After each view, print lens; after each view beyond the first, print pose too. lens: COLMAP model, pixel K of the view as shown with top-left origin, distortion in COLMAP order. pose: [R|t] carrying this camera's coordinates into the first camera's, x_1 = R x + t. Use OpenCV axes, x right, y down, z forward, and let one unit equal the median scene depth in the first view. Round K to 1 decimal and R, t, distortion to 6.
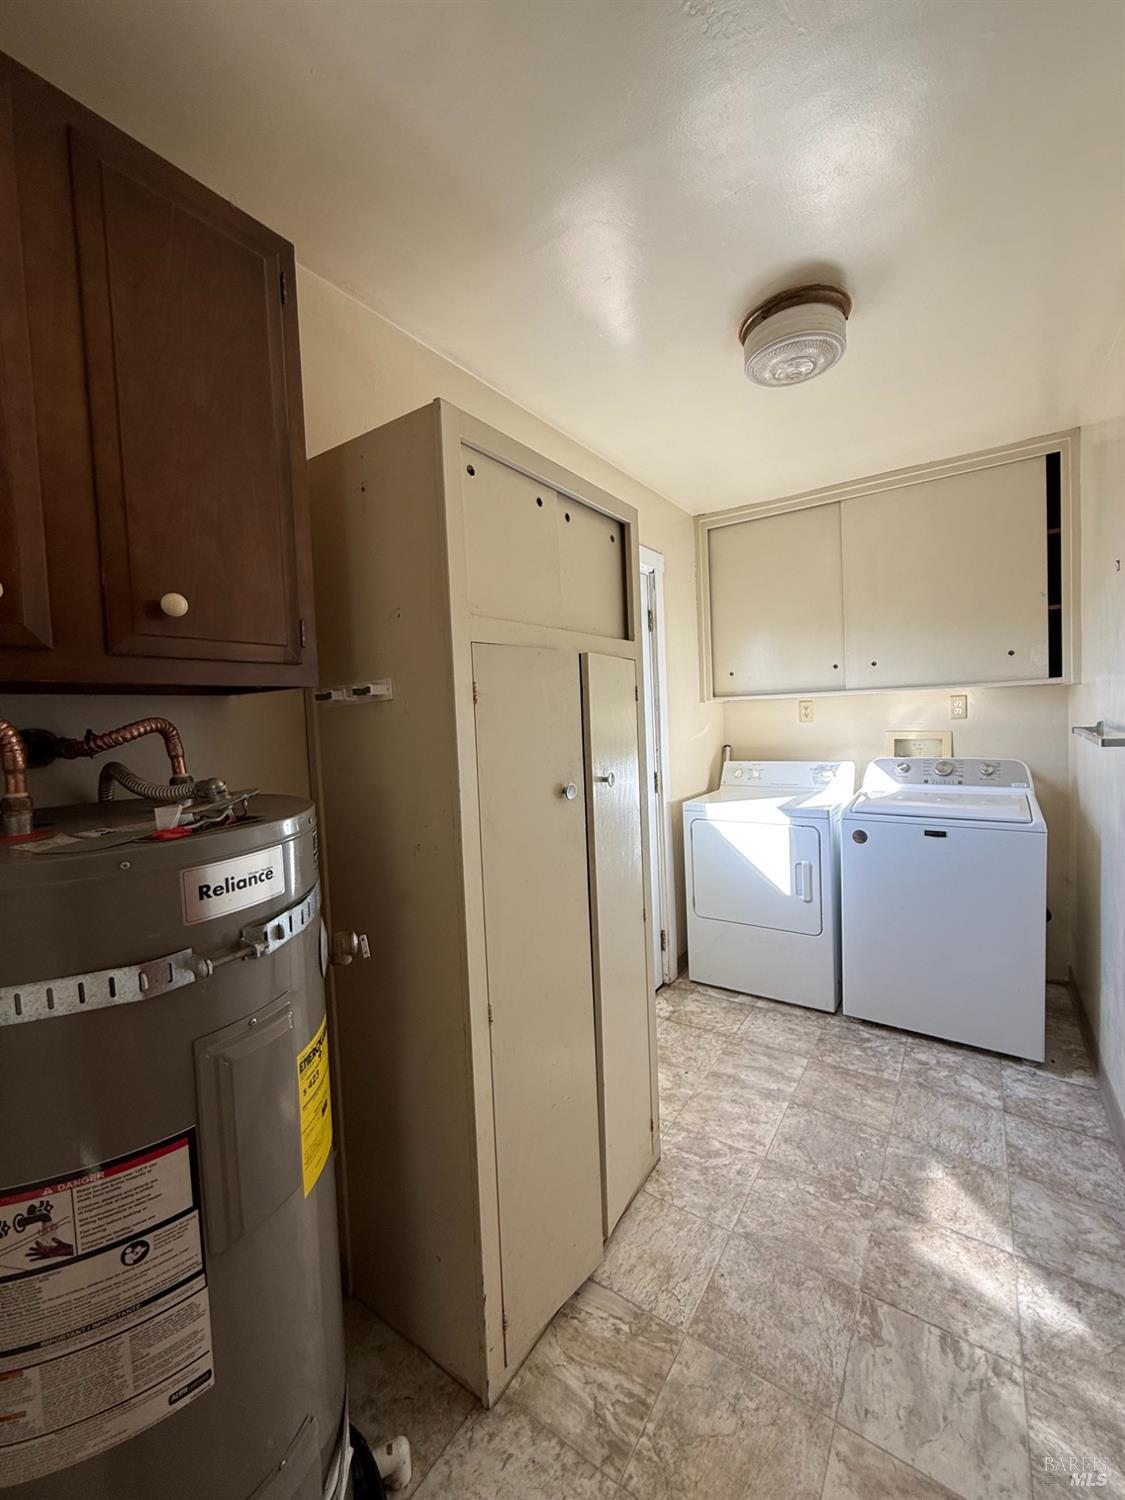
lens RADIAL K [[601.9, 0, 562.5], [0, 601.9, 750.0], [0, 0, 1]] dist [0.000126, 0.000002]
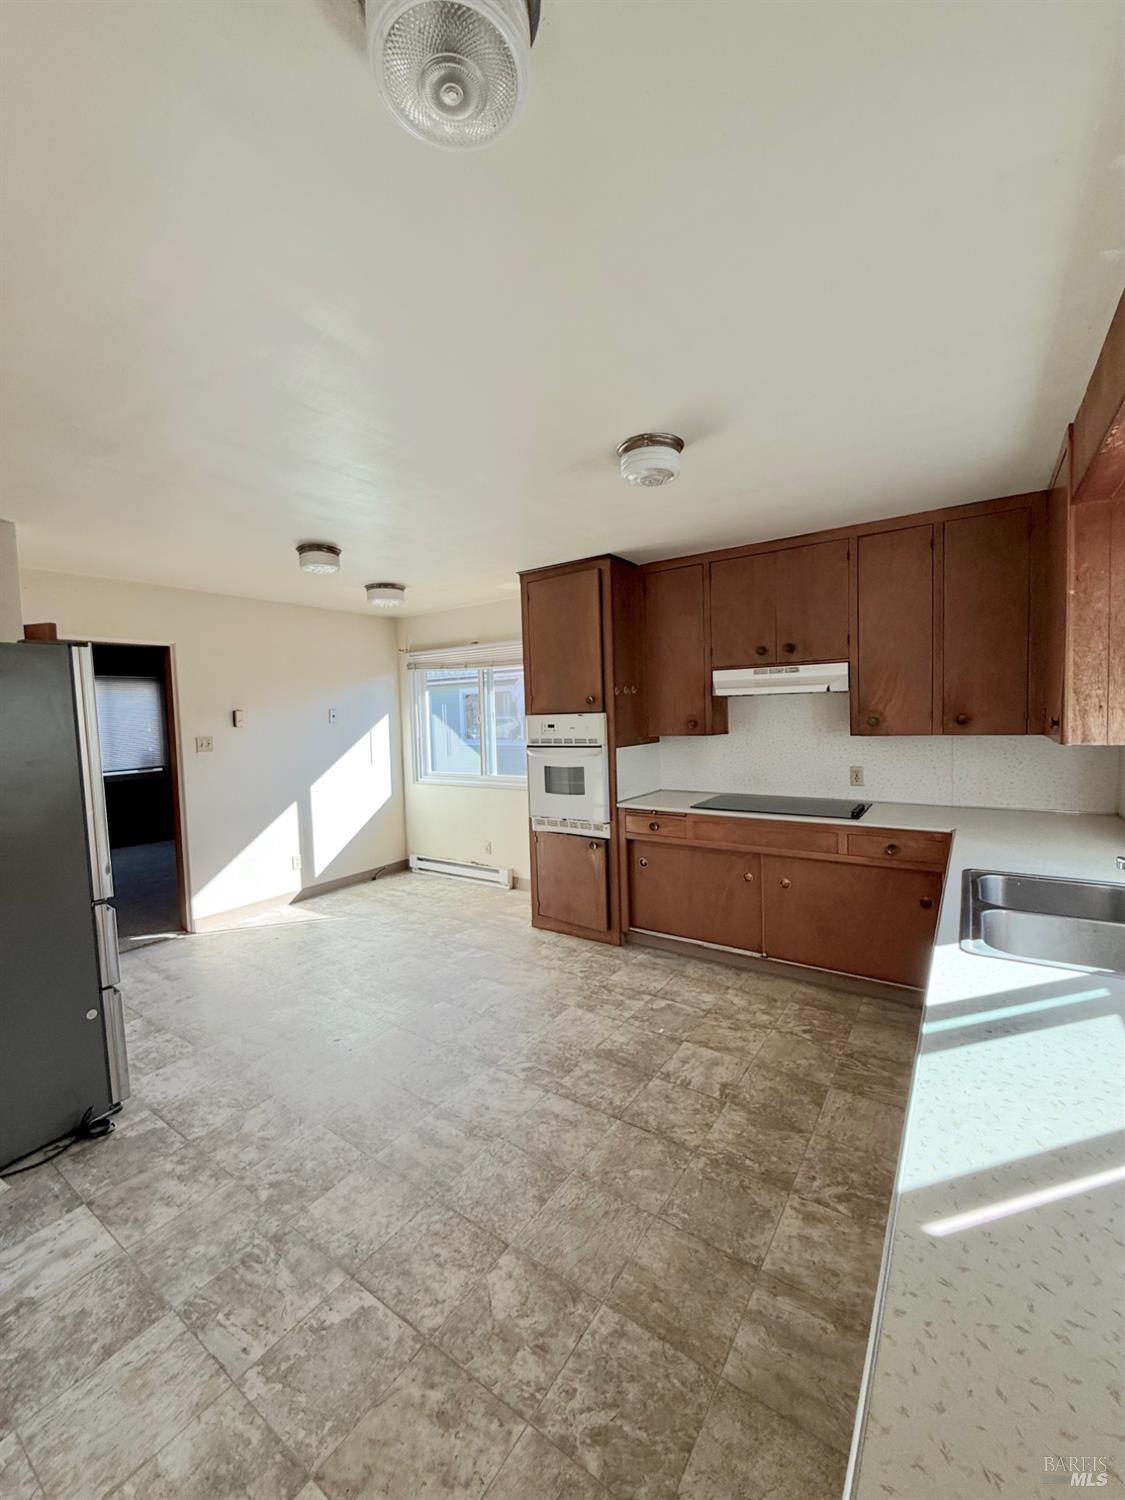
lens RADIAL K [[601.9, 0, 562.5], [0, 601.9, 750.0], [0, 0, 1]] dist [0.000126, 0.000002]
pose [[-0.997470, 0.070606, 0.008215, 0.654973], [0.071083, 0.990833, 0.114876, -0.197906], [-0.000029, 0.115169, -0.993346, 1.913923]]
